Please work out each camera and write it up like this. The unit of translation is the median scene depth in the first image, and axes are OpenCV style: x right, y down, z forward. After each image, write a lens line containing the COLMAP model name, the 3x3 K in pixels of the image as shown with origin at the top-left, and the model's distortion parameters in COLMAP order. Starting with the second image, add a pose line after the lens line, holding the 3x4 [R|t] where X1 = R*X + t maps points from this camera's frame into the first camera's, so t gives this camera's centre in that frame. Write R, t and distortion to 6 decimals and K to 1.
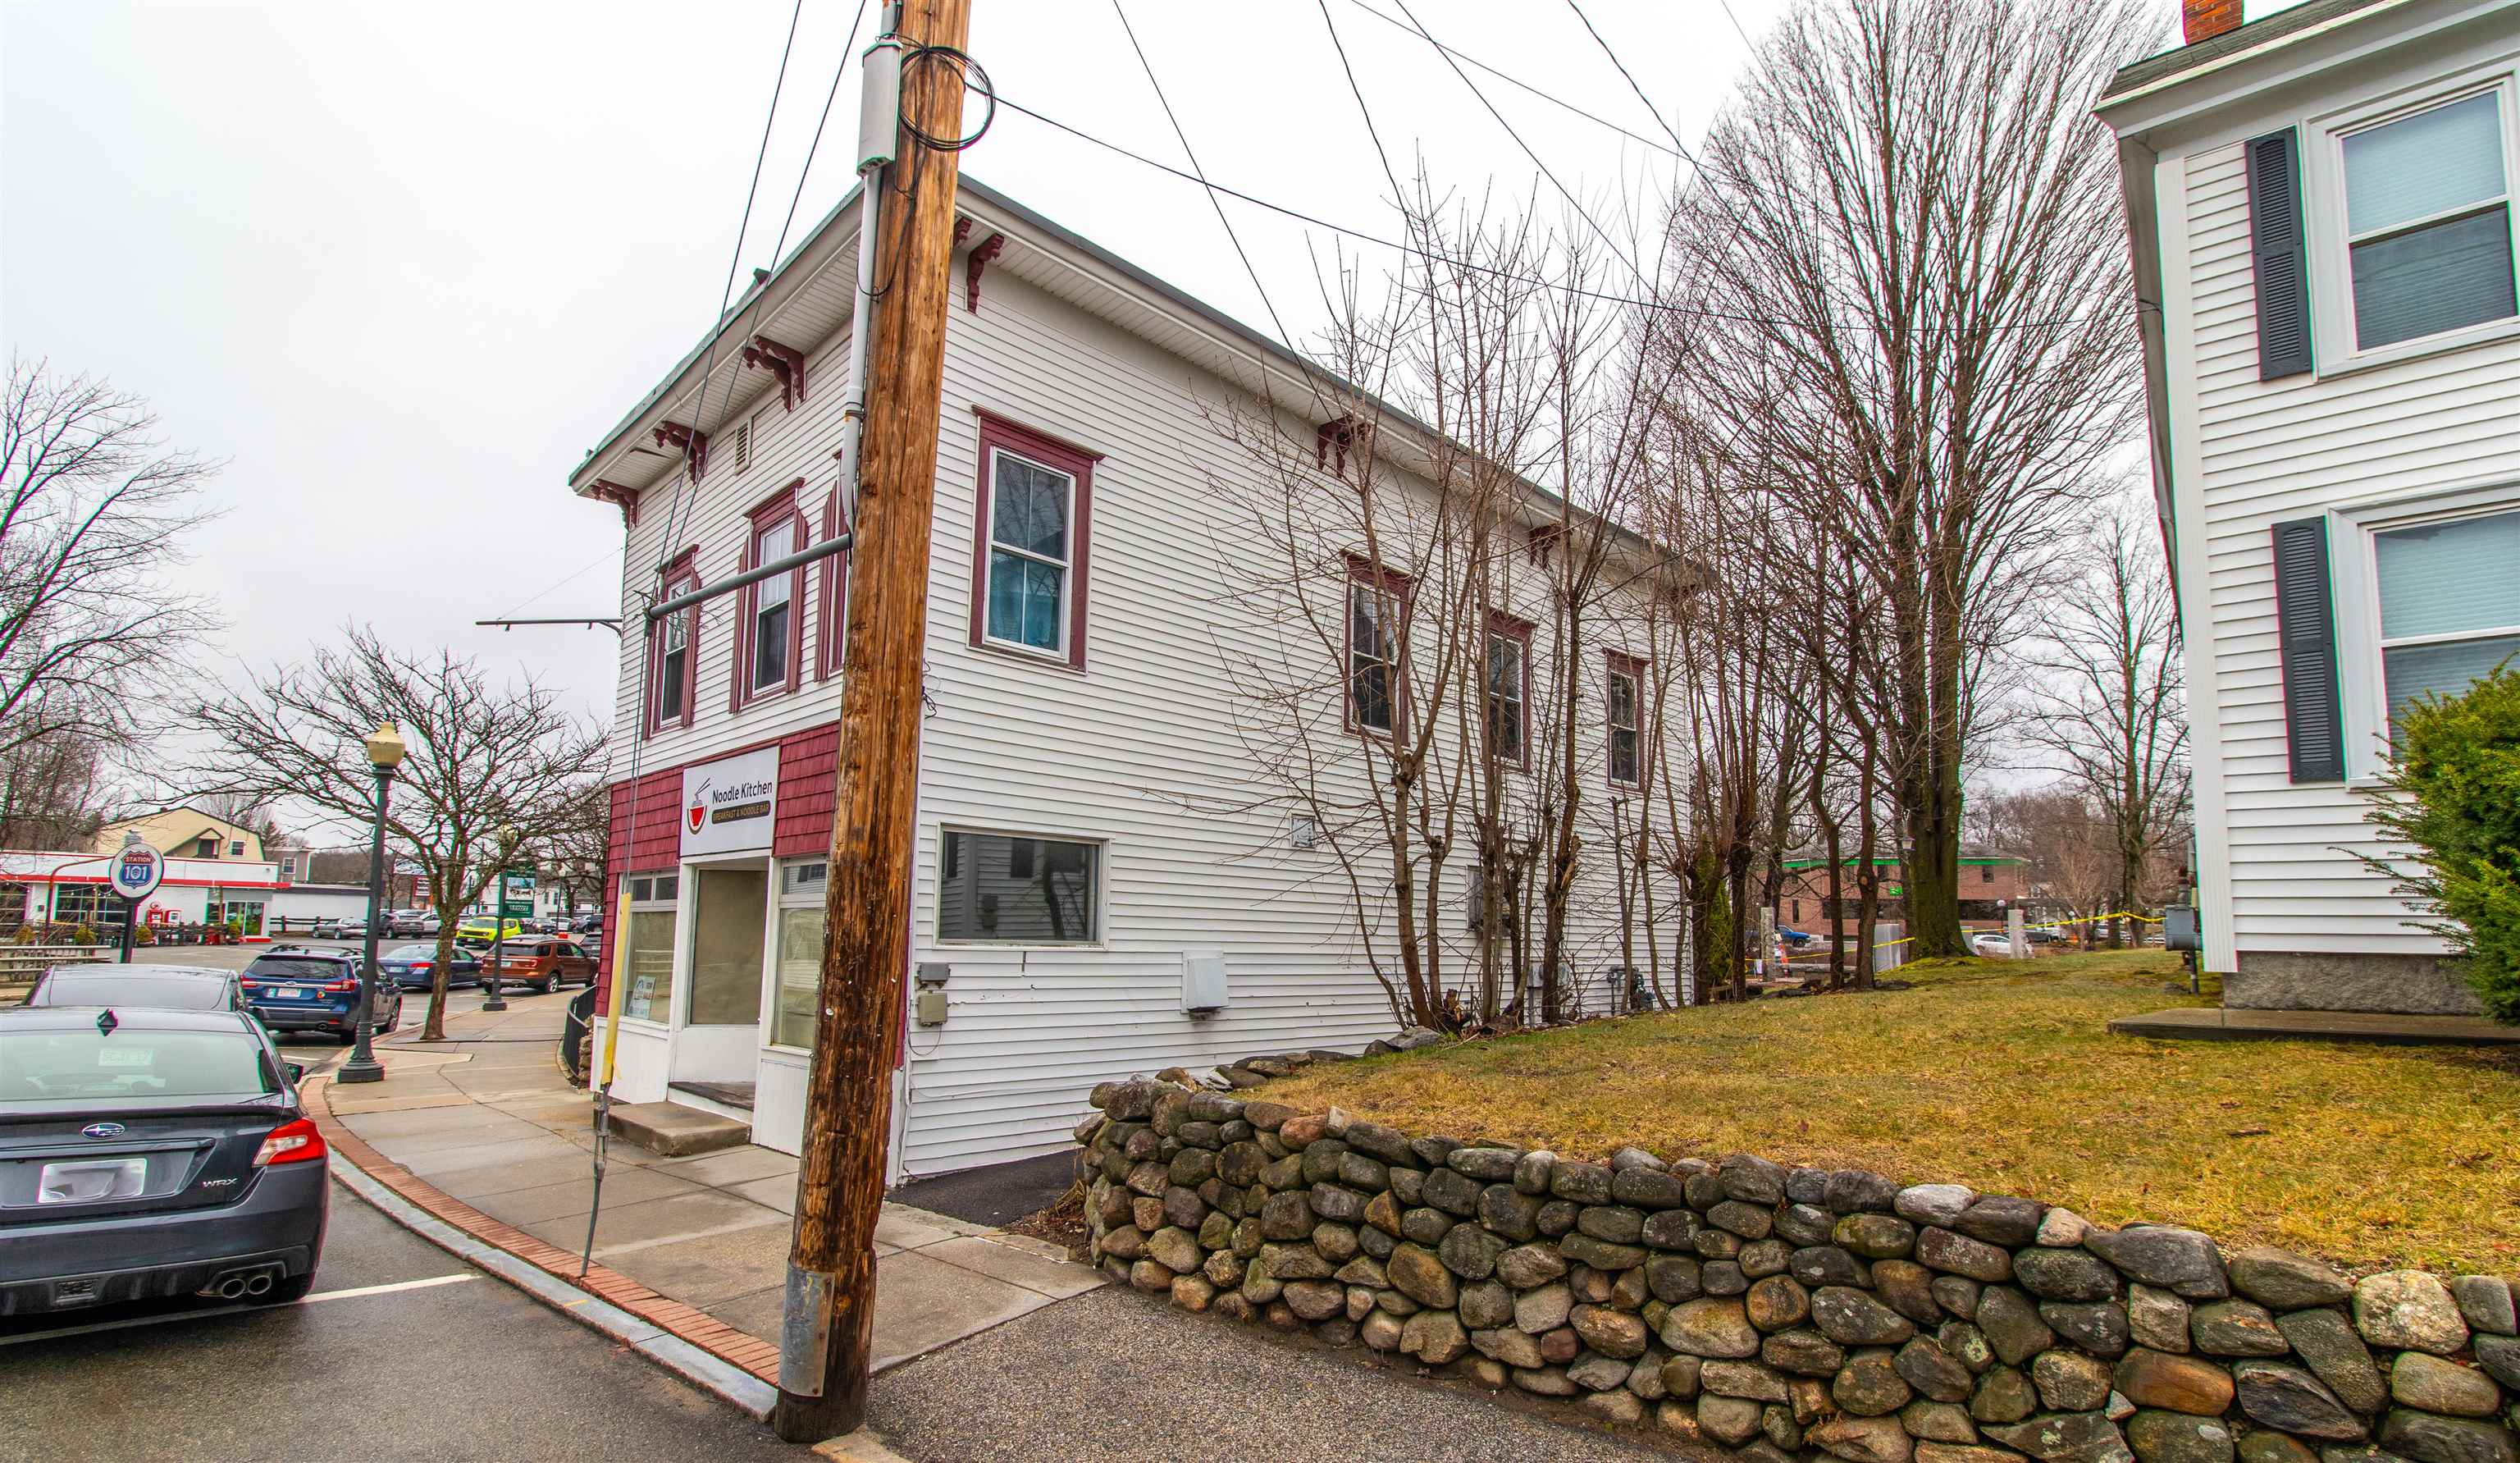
lens RADIAL K [[1167.5, 0, 1266.4], [0, 1167.5, 835.0], [0, 0, 1]] dist [0.004526, 0.000899]
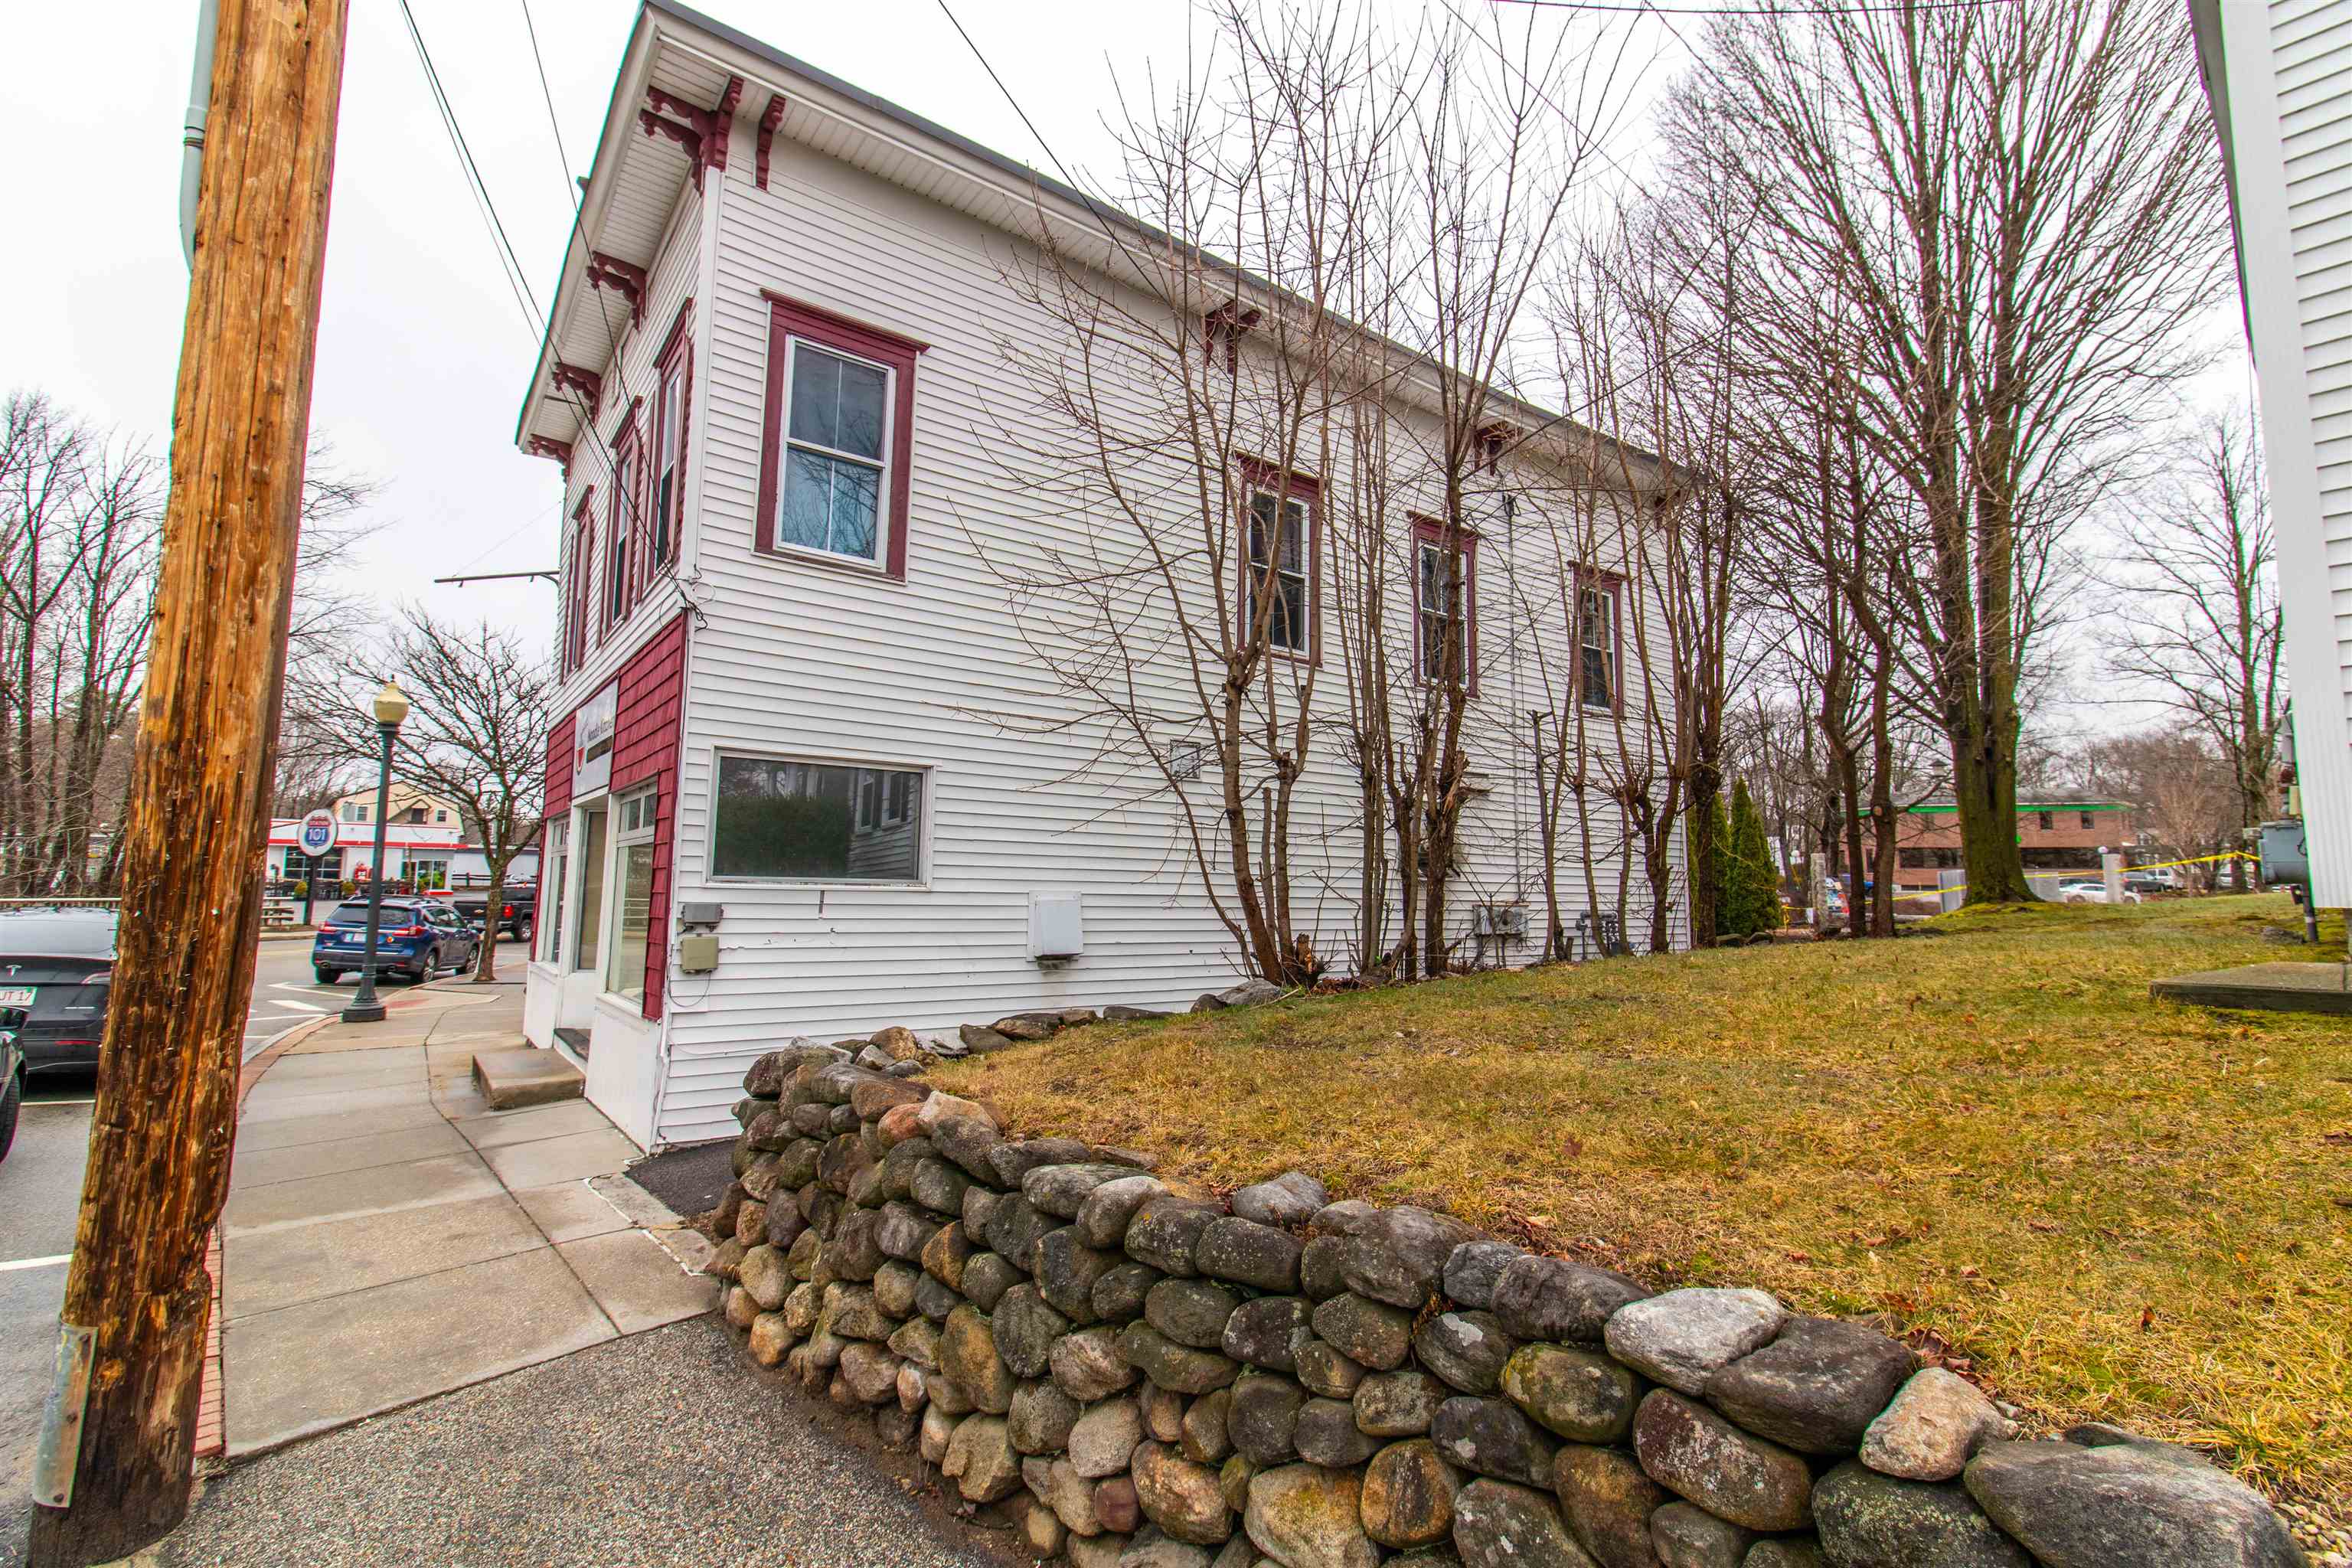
lens RADIAL K [[1081.5, 0, 1191.8], [0, 1081.5, 772.1], [0, 0, 1]] dist [0.005234, -0.000413]
pose [[0.989845, -0.018221, -0.140980, 0.197002], [0.015089, 0.999616, -0.023251, 0.033667], [0.141349, 0.020888, 0.989739, 0.225444]]
